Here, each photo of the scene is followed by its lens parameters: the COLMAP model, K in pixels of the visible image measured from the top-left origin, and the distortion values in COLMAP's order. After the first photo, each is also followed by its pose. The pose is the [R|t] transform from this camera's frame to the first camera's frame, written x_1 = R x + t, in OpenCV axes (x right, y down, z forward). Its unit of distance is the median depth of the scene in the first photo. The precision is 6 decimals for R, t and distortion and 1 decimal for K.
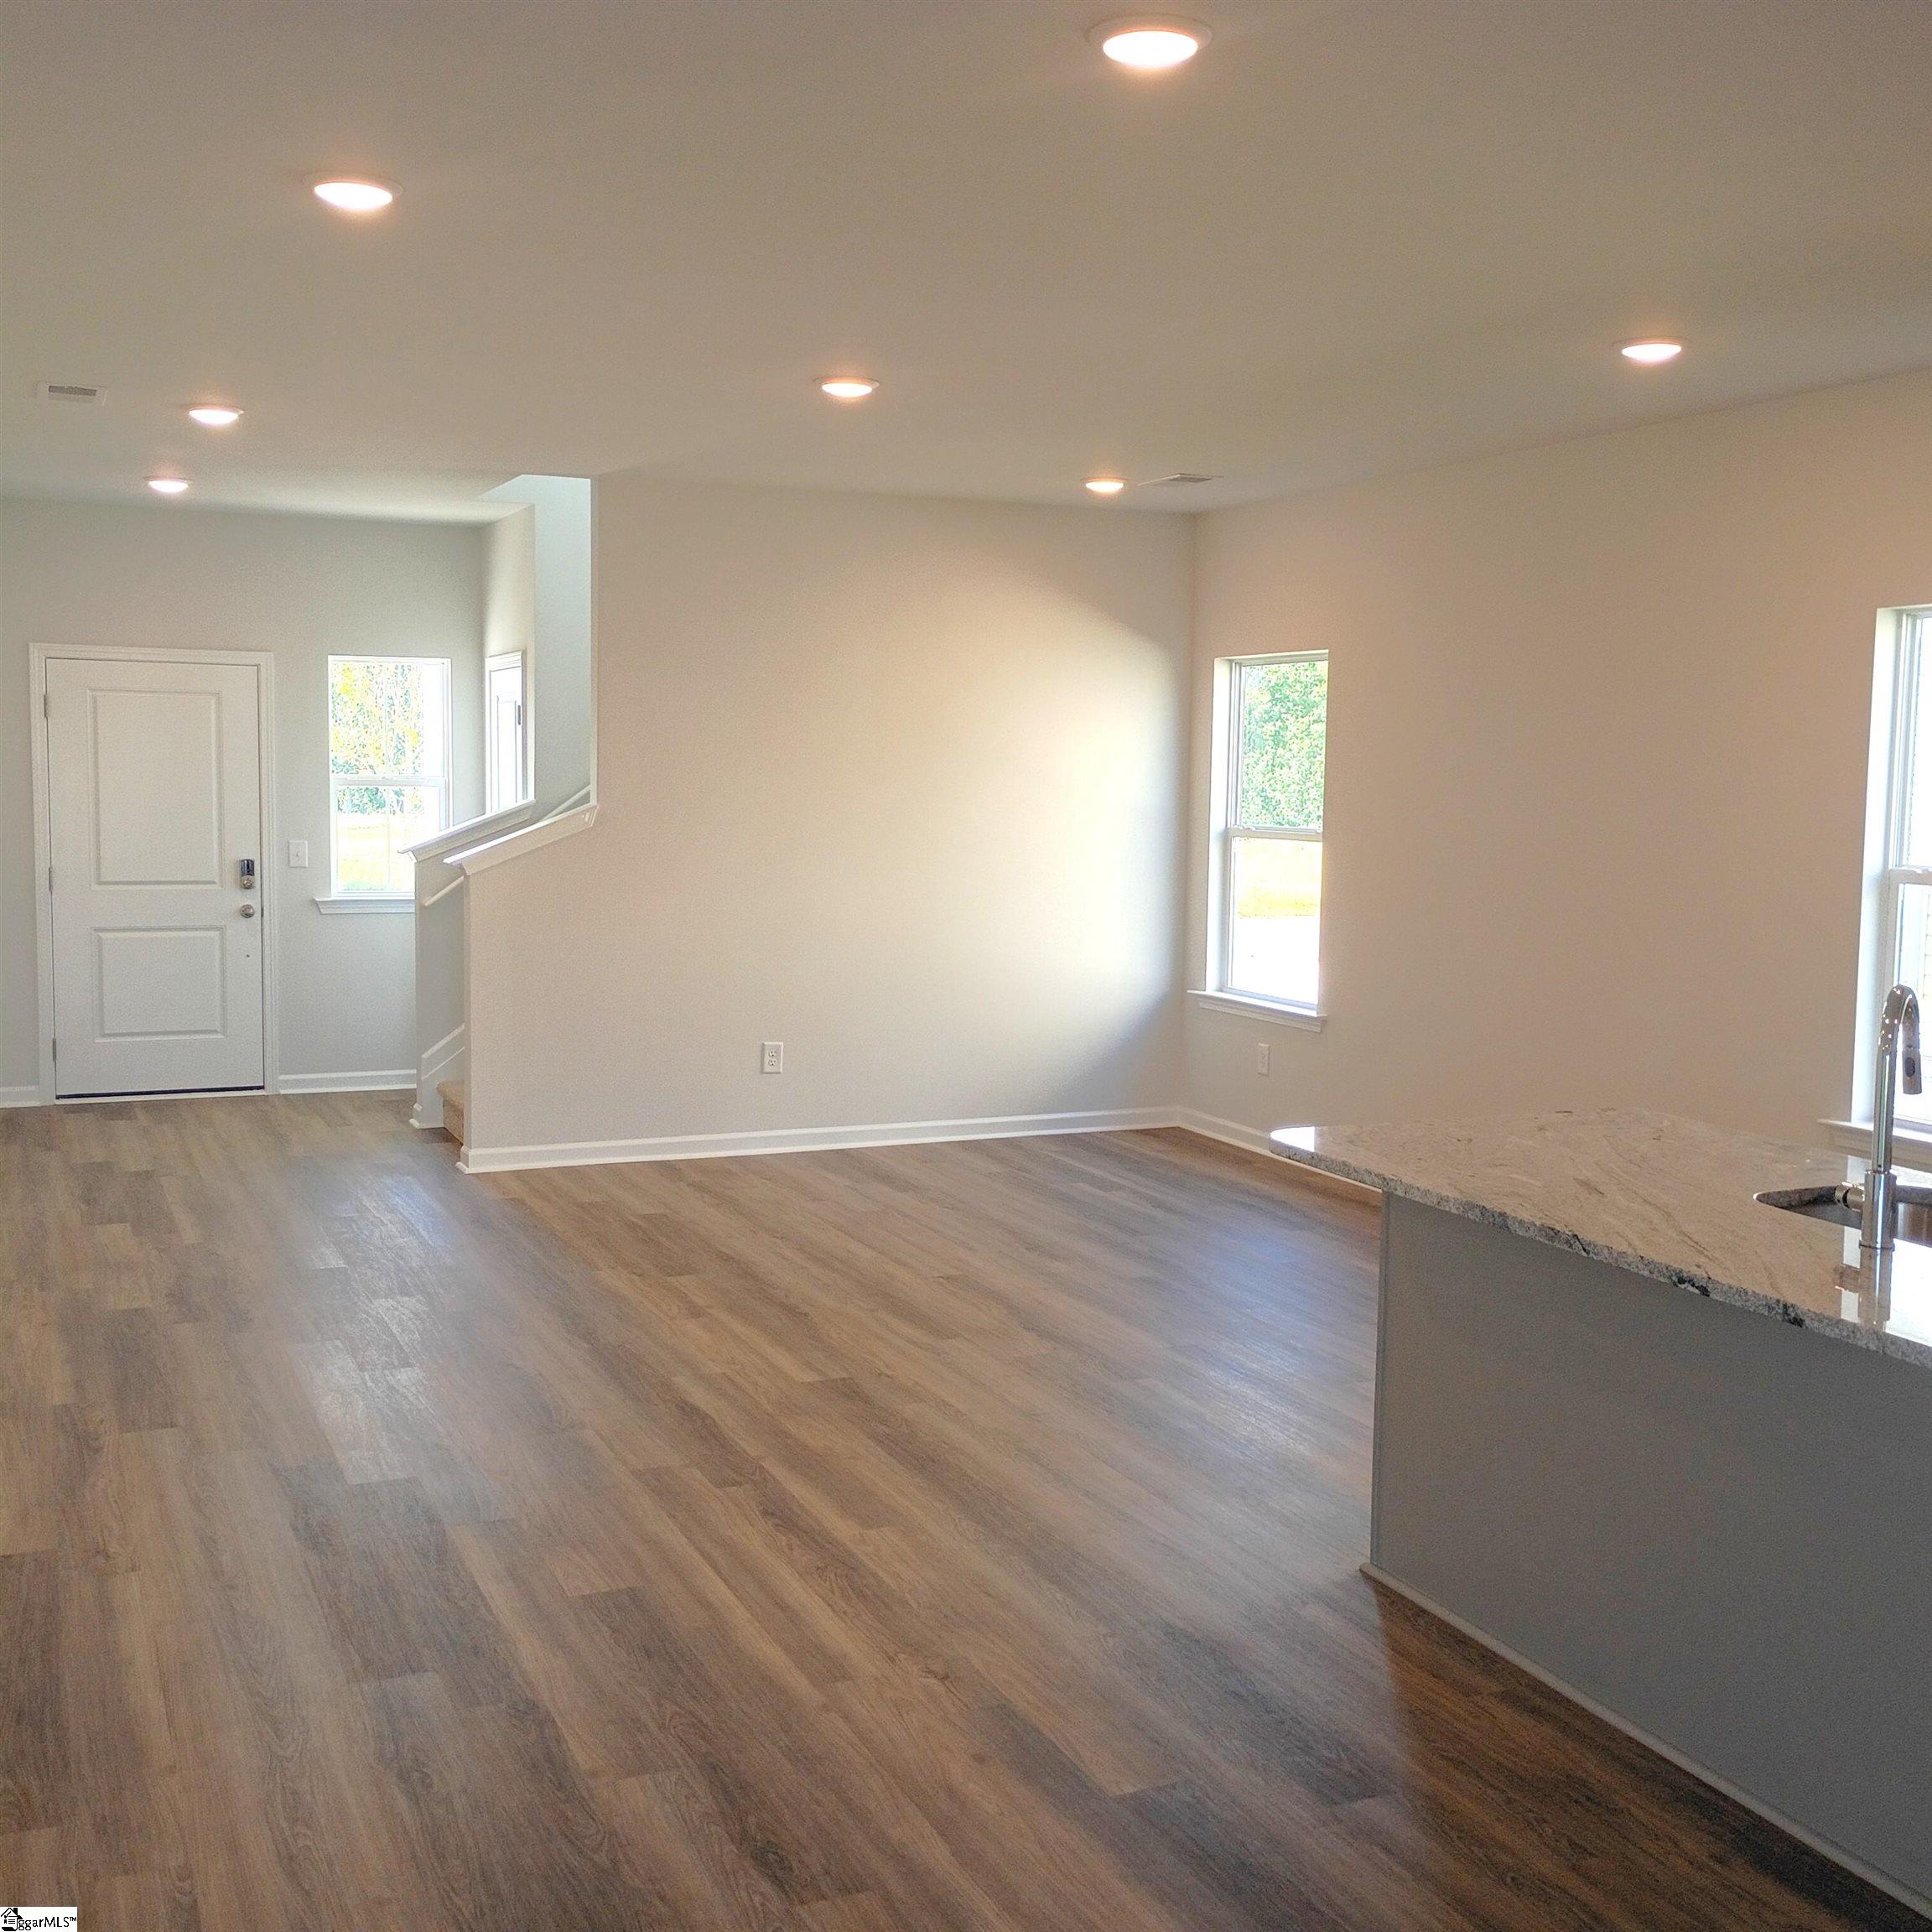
lens RADIAL K [[2122.1, 0, 966.0], [0, 2122.1, 966.0], [0, 0, 1]] dist [0.046806, -0.041084]
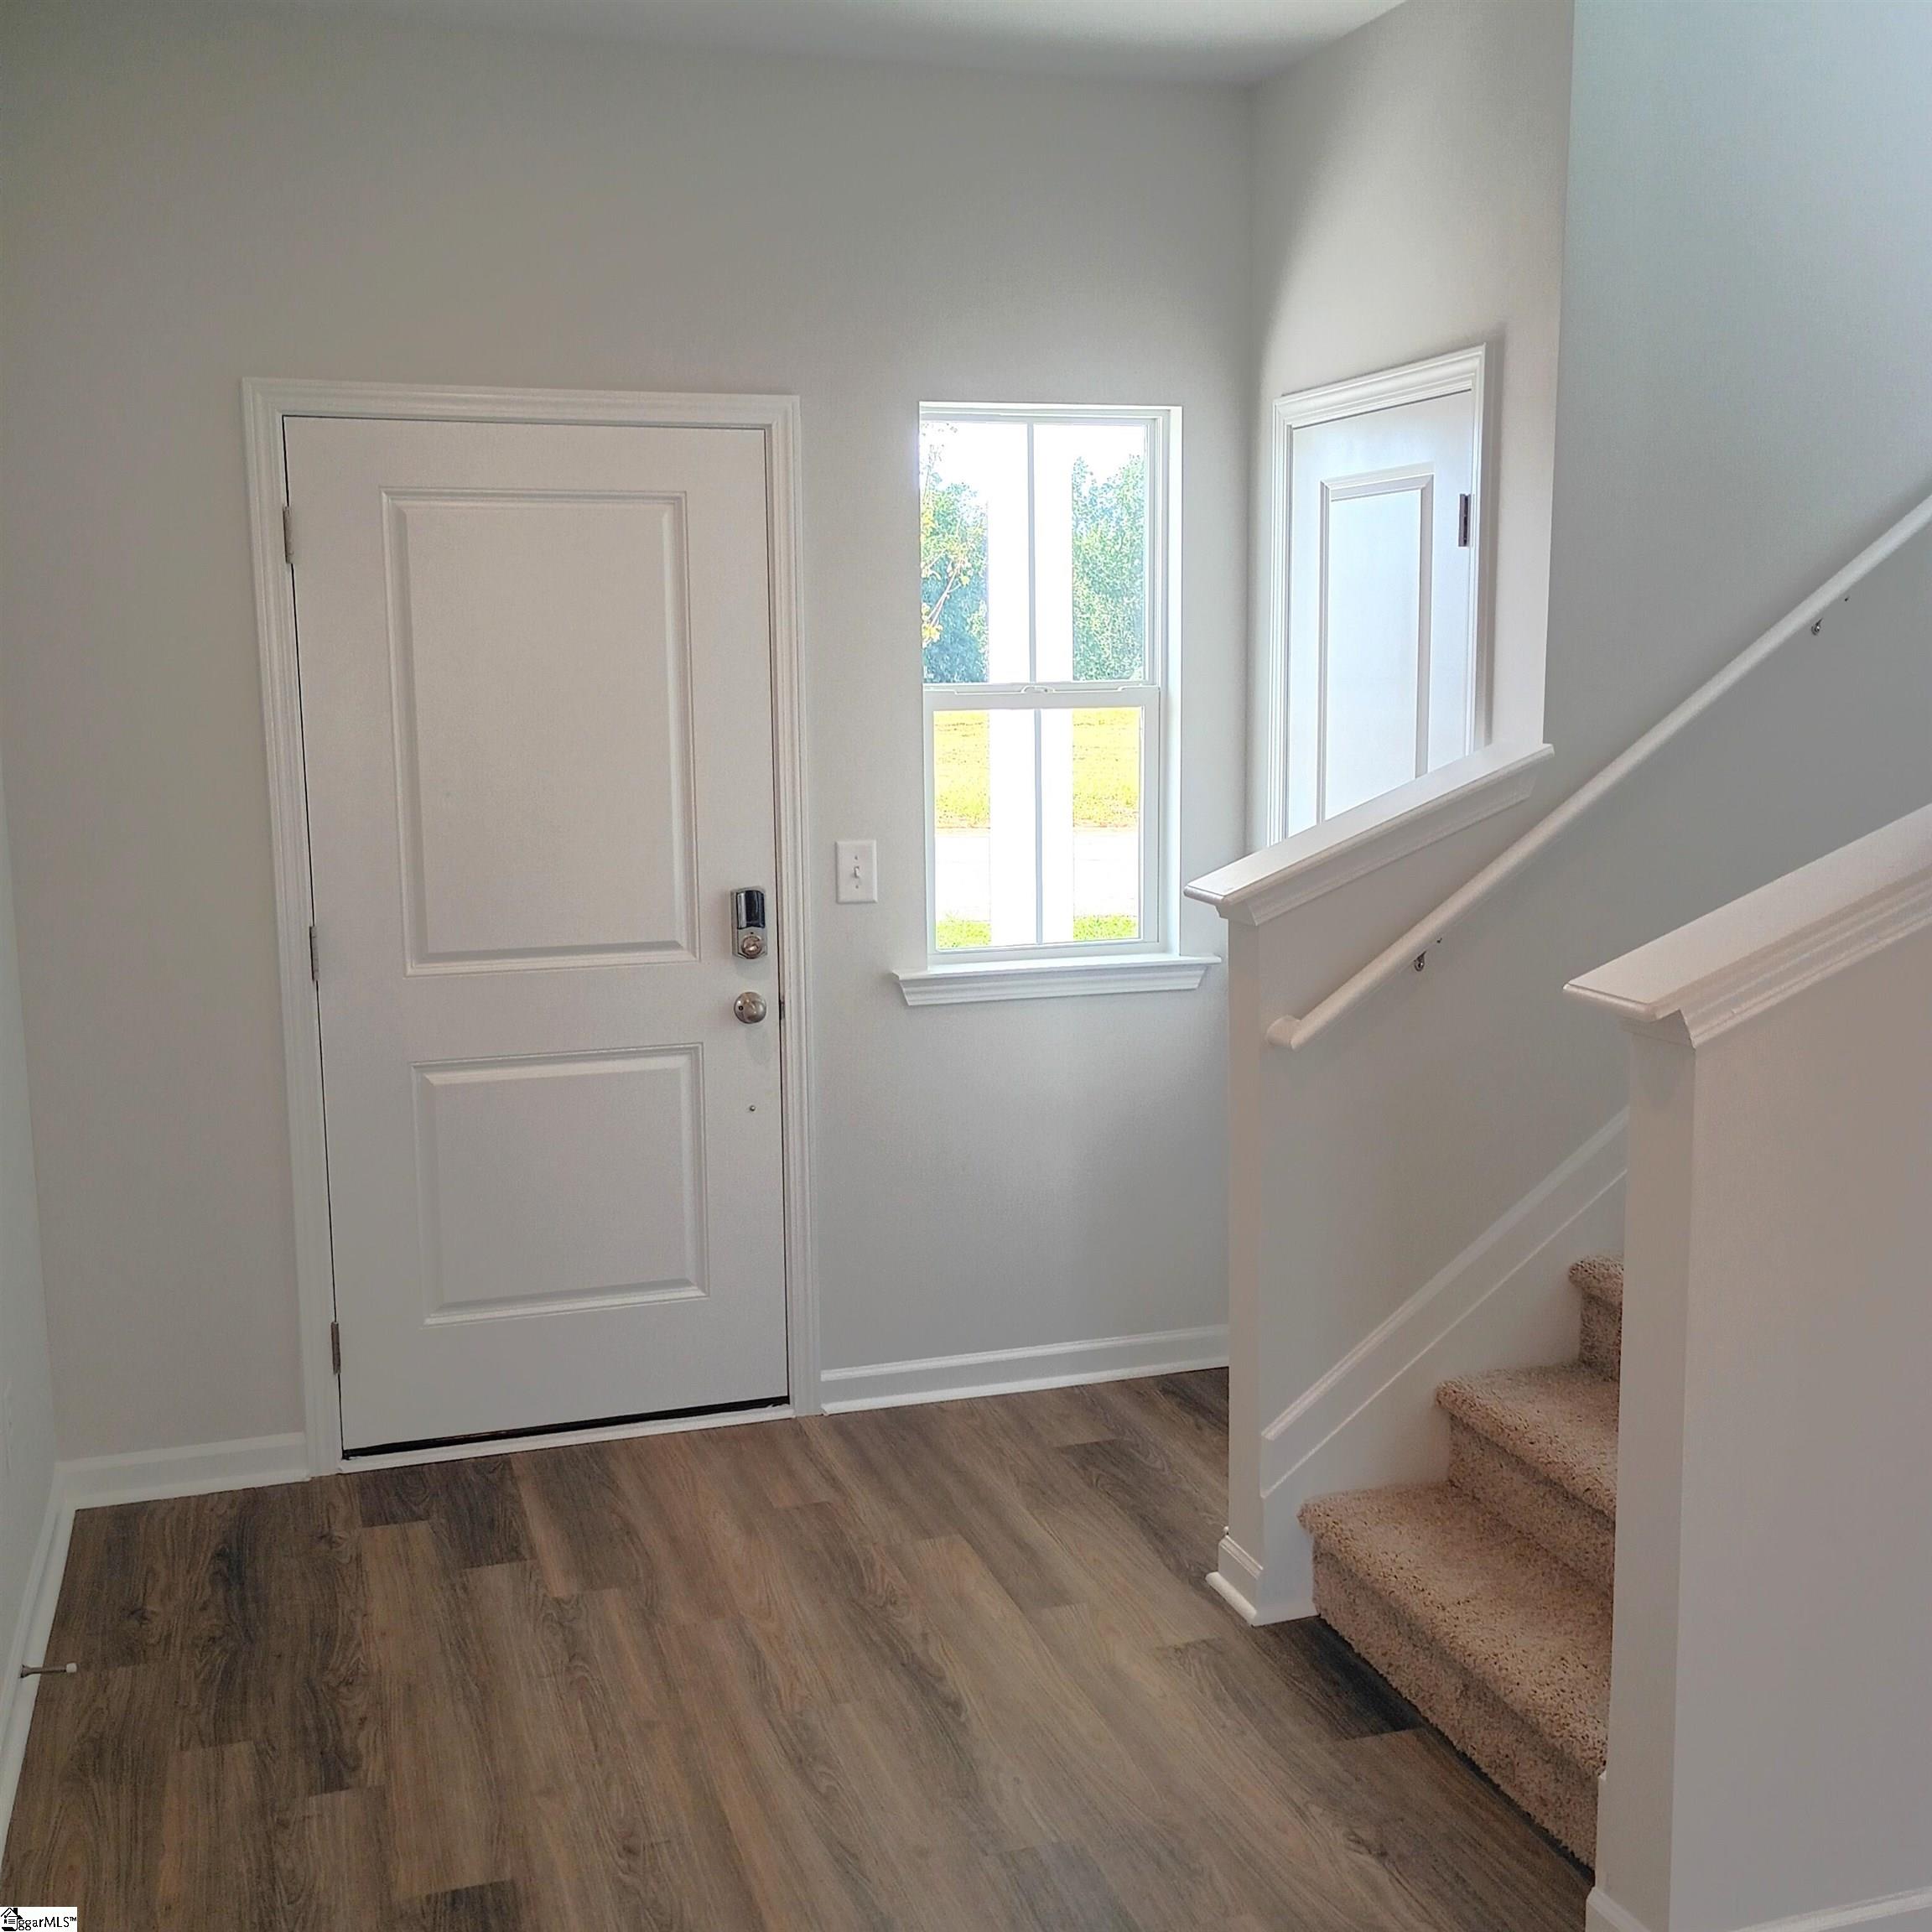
lens RADIAL K [[2122.1, 0, 966.0], [0, 2122.1, 966.0], [0, 0, 1]] dist [0.046806, -0.041084]
pose [[0.993755, -0.008601, -0.111254, -0.249996], [0.015679, 0.997897, 0.062902, -0.061861], [0.110479, -0.064254, 0.991799, 0.589053]]
